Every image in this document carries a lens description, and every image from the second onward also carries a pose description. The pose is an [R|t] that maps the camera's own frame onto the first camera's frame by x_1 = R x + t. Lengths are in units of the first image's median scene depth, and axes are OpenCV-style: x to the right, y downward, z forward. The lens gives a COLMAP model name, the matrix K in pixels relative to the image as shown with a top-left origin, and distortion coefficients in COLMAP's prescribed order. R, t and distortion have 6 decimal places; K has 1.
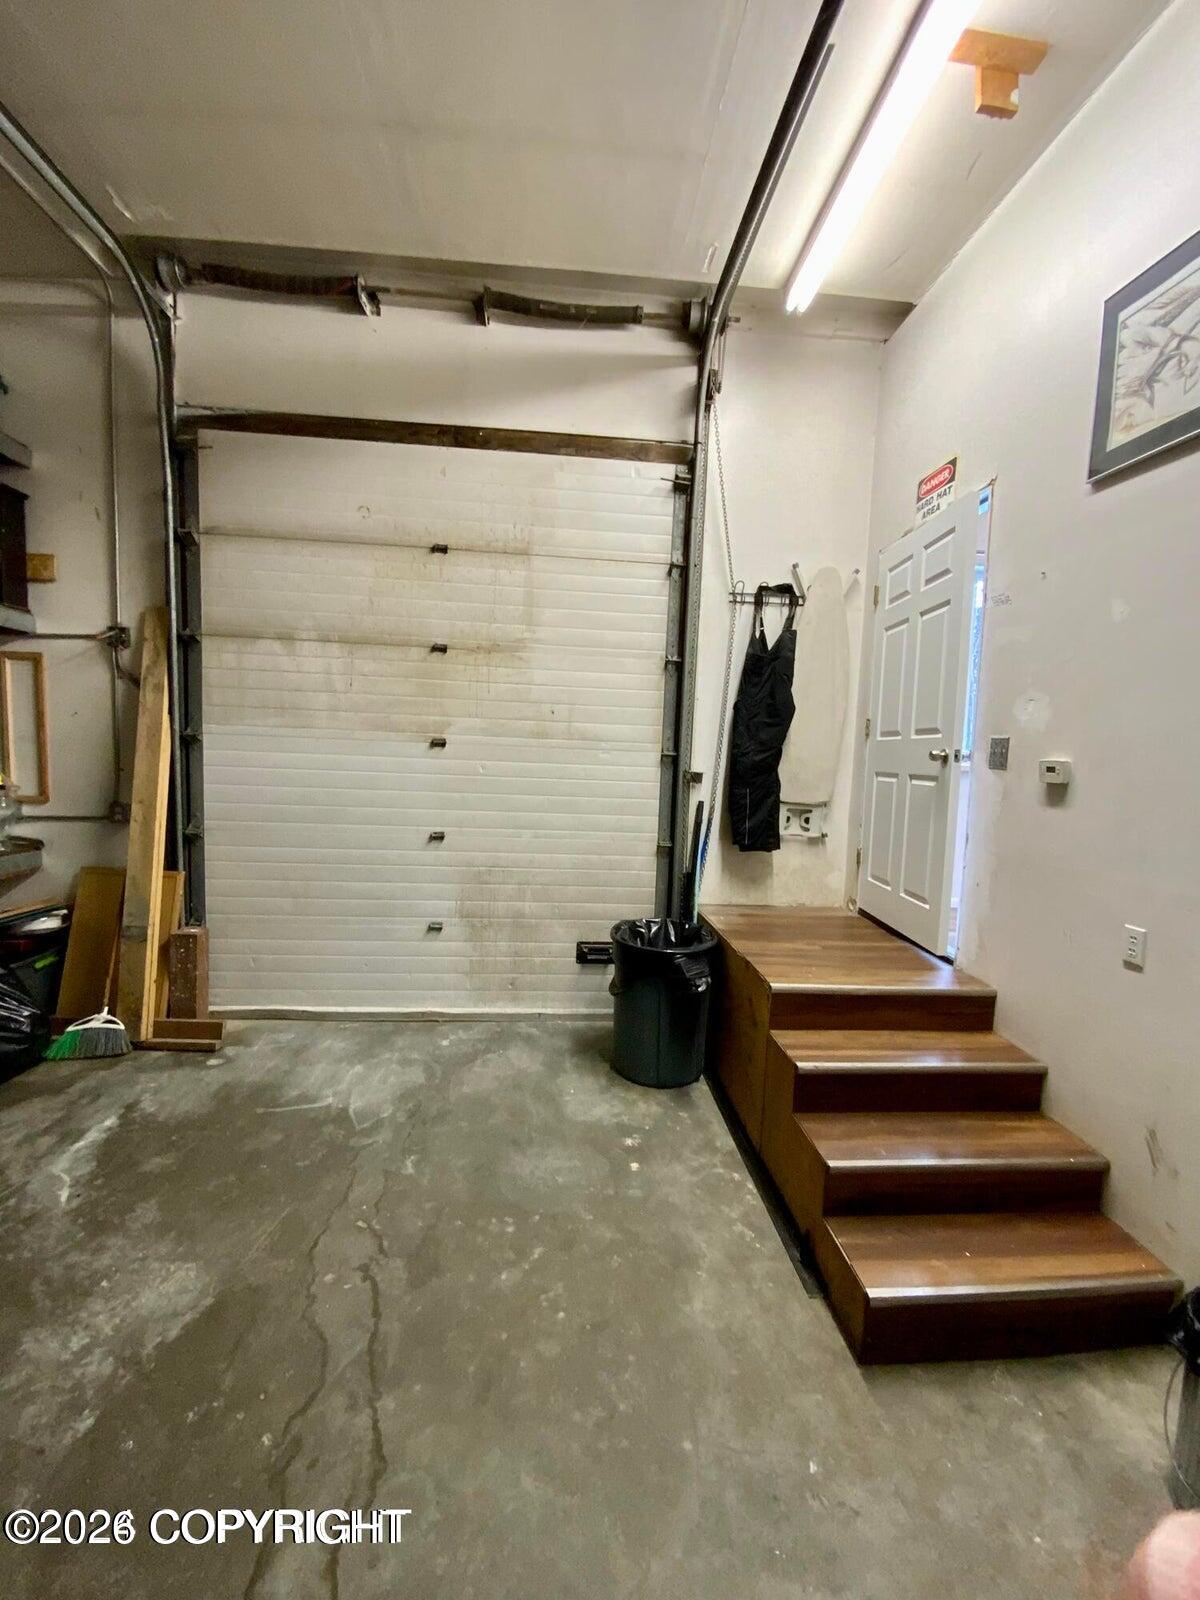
lens RADIAL K [[645.0, 0, 600.0], [0, 645.0, 800.0], [0, 0, 1]] dist [0.028446, -0.022376]
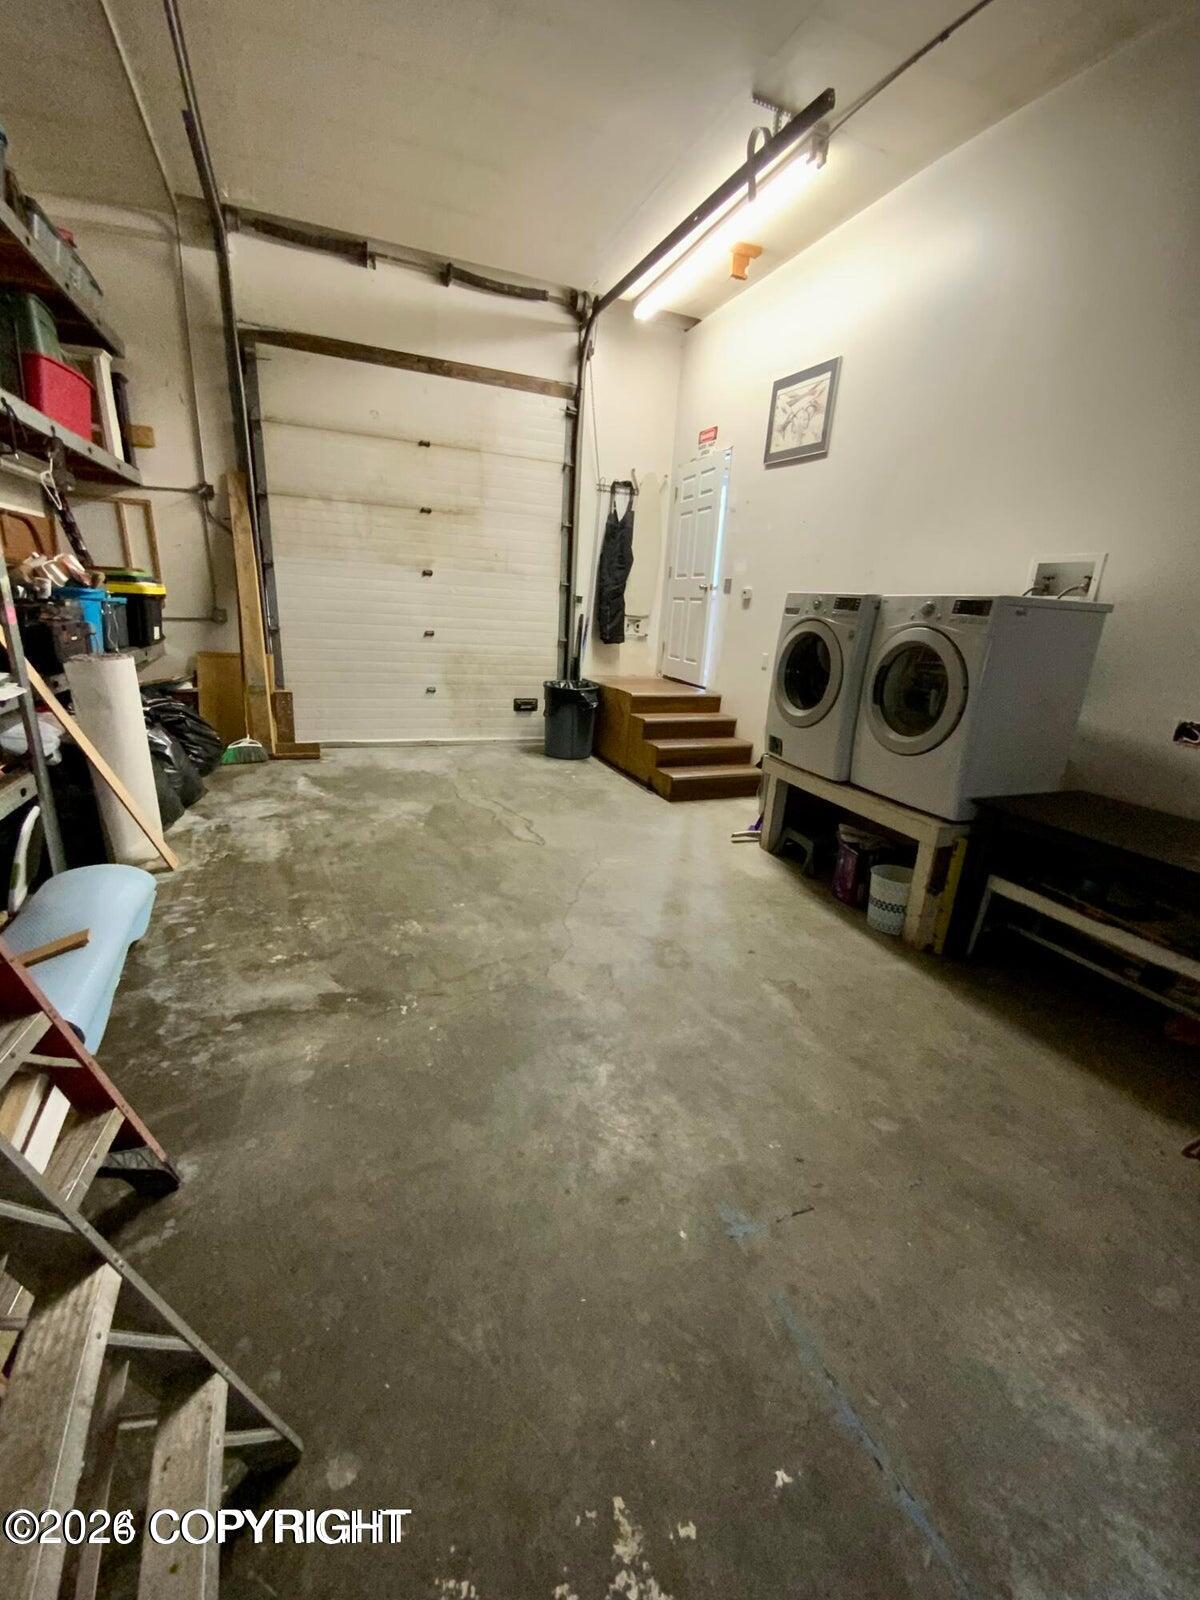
lens RADIAL K [[645.0, 0, 600.0], [0, 645.0, 800.0], [0, 0, 1]] dist [0.028446, -0.022376]
pose [[0.951469, -0.075600, 0.298315, -0.379552], [0.003433, 0.971903, 0.235355, 0.085358], [-0.307726, -0.222909, 0.924995, -0.790697]]
